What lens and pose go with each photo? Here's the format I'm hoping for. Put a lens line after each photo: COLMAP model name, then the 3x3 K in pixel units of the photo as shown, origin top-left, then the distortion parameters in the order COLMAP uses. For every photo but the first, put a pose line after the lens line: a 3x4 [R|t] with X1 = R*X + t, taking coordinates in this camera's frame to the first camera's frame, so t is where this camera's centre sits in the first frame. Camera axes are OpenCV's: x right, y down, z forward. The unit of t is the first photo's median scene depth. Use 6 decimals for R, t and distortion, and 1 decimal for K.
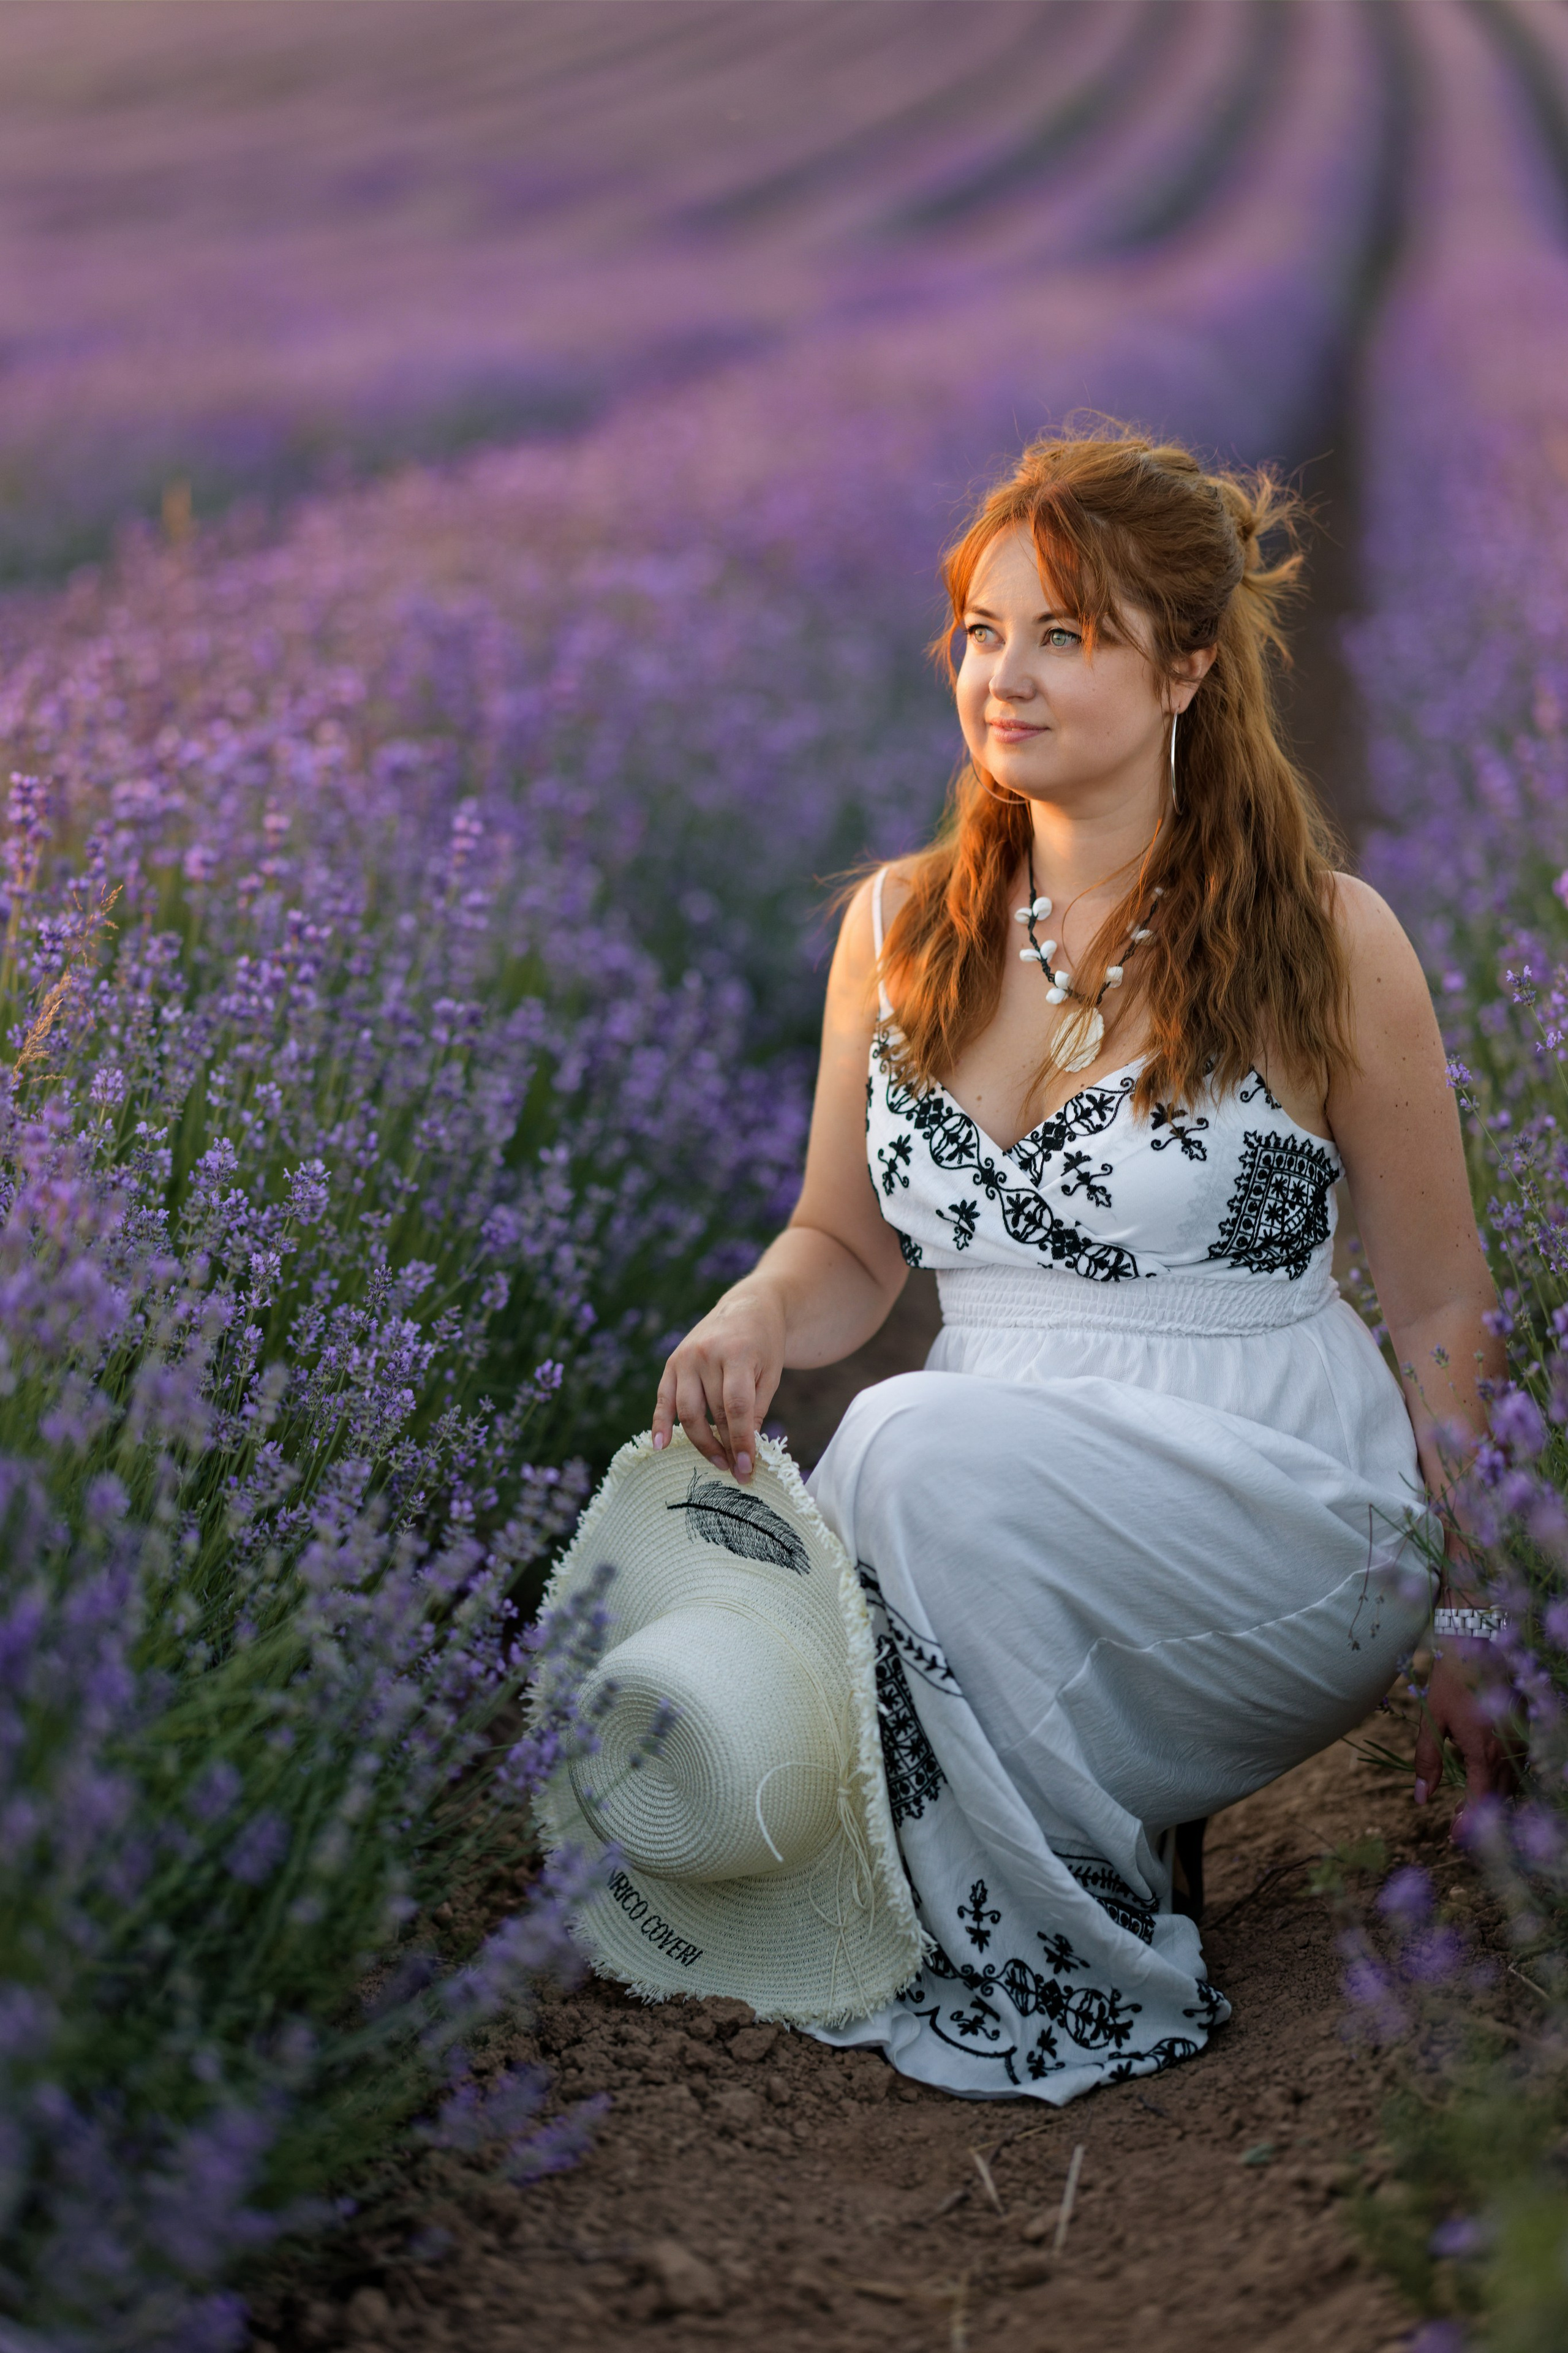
lens RADIAL K [[5470.6, 0, 789.7], [0, 5470.6, 1166.4], [0, 0, 1]] dist [0.117382, 0.000000]
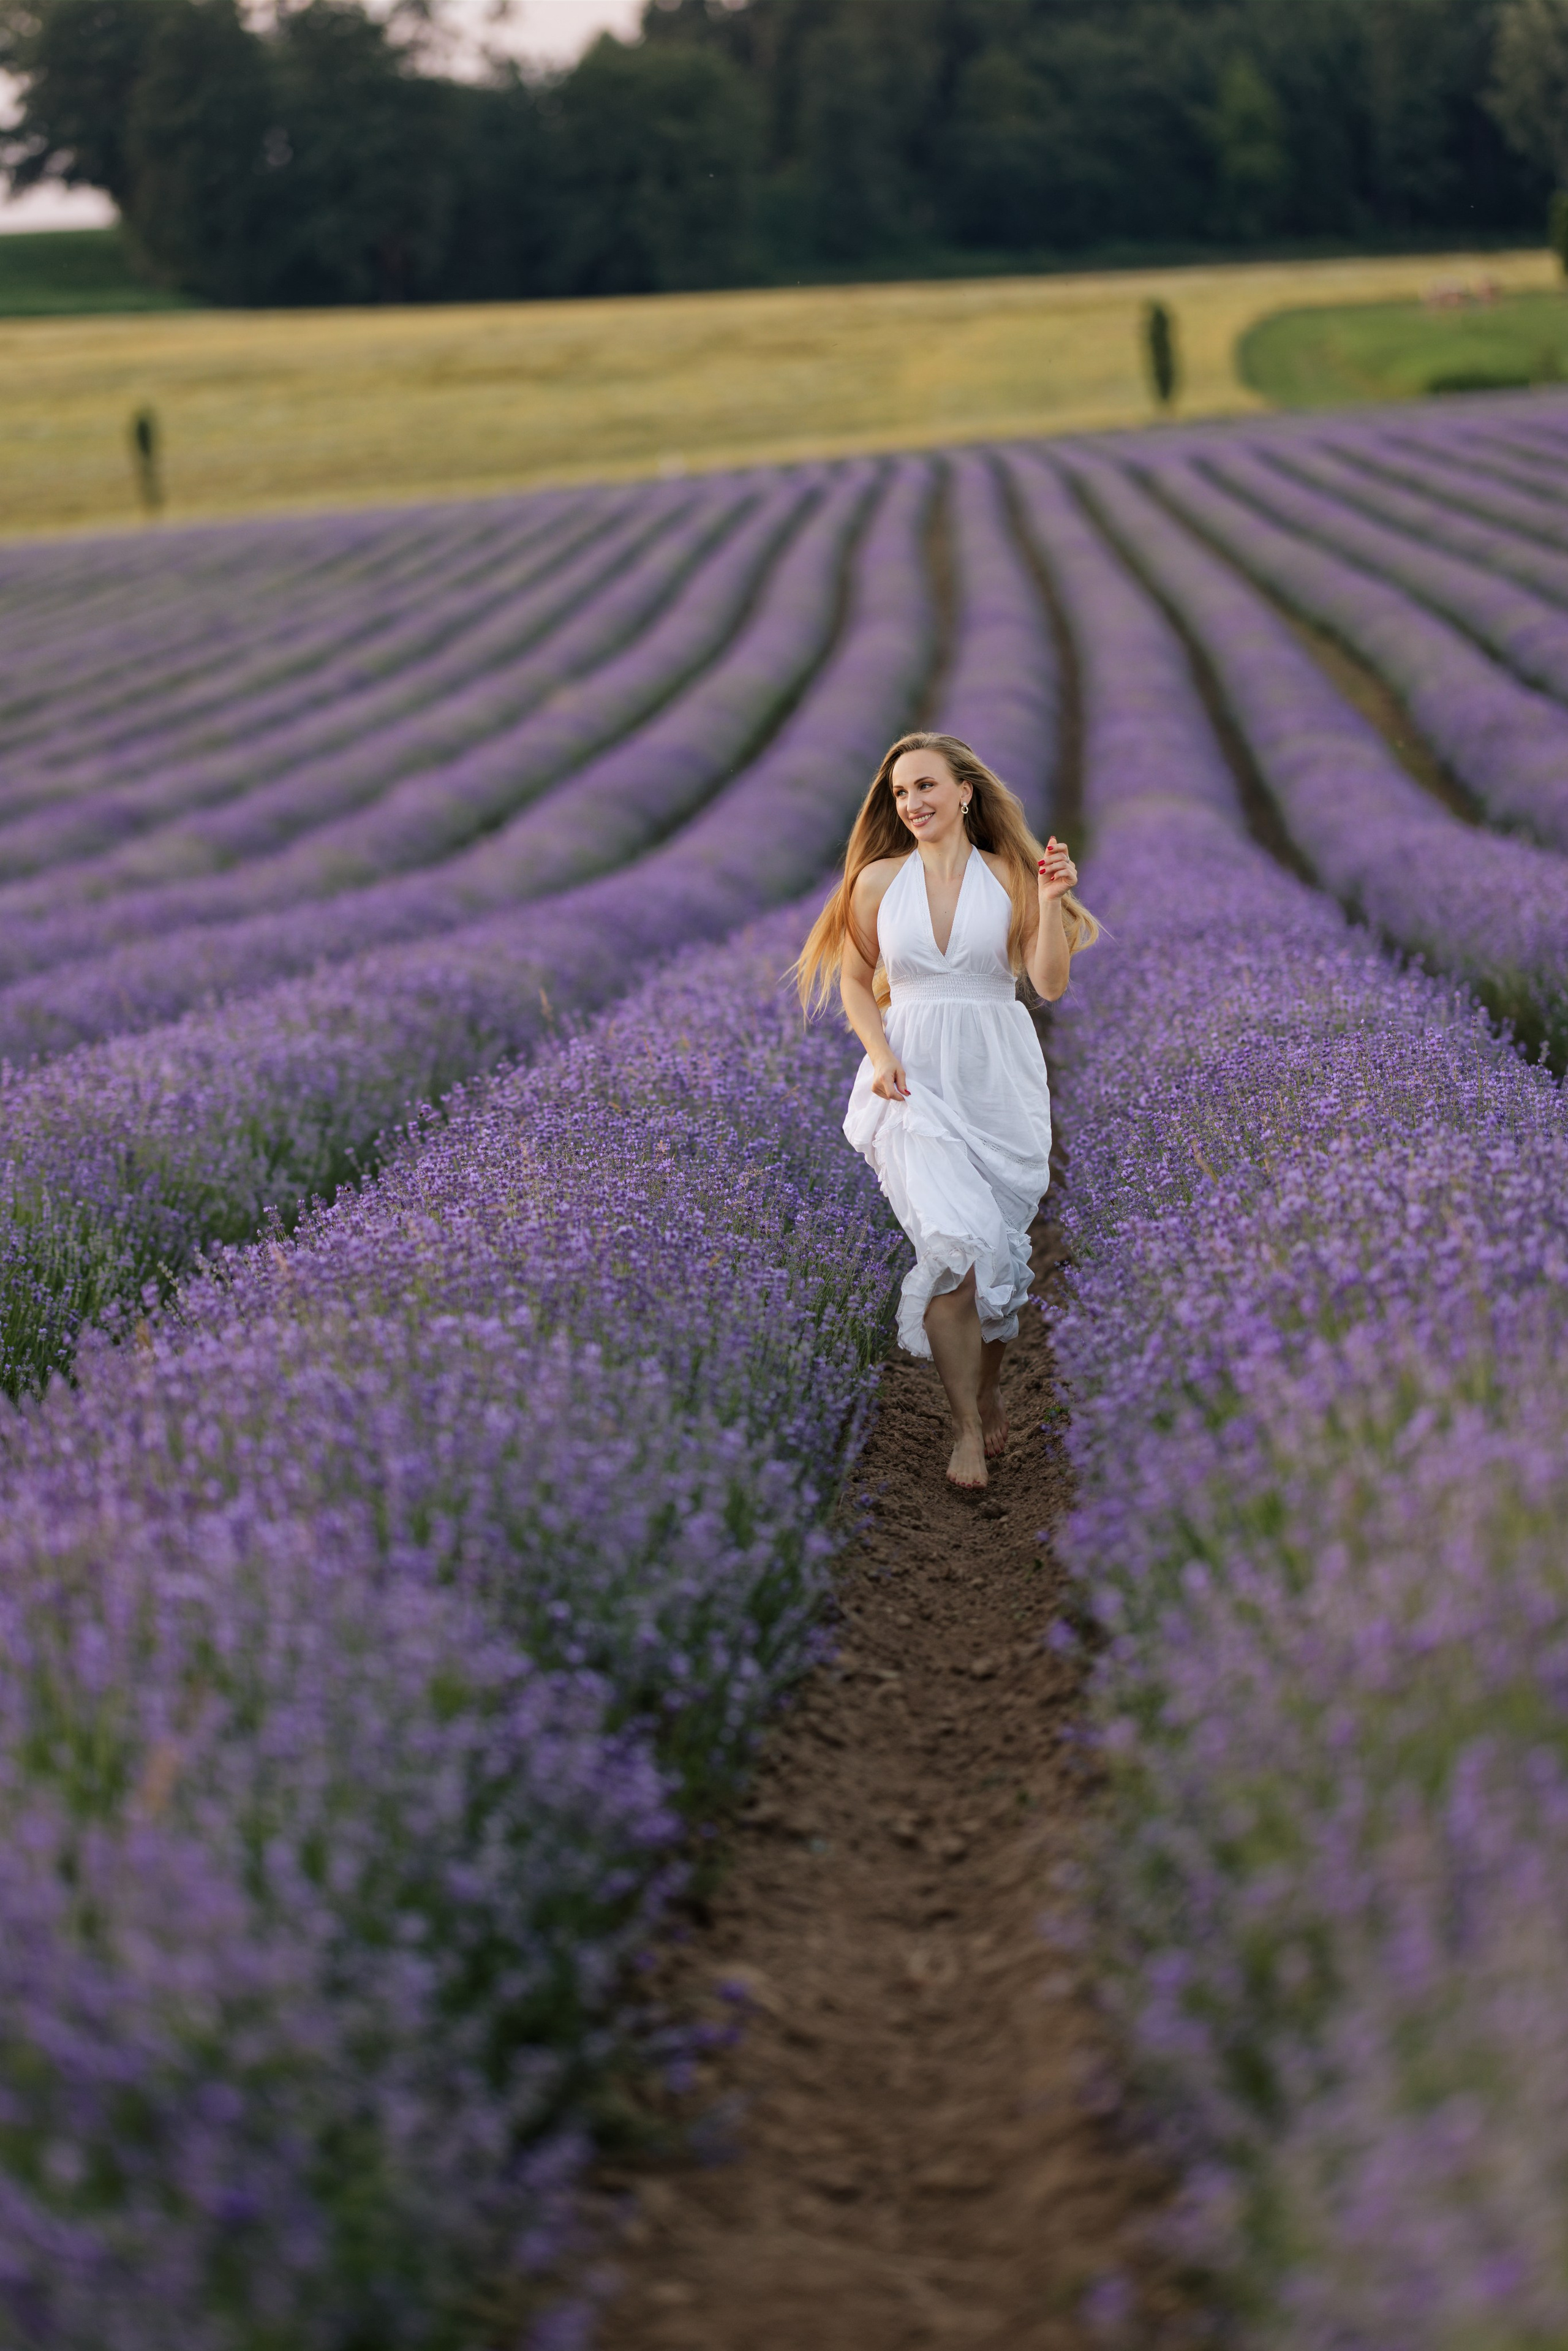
lens RADIAL K [[5465.5, 0, 766.9], [0, 5465.5, 1147.9], [0, 0, 1]] dist [0.117382, 0.000000]
pose [[0.996476, -0.069753, 0.046583, -0.024378], [0.074092, 0.992321, -0.099038, -0.028226], [-0.039317, 0.102140, 0.993993, -0.393072]]
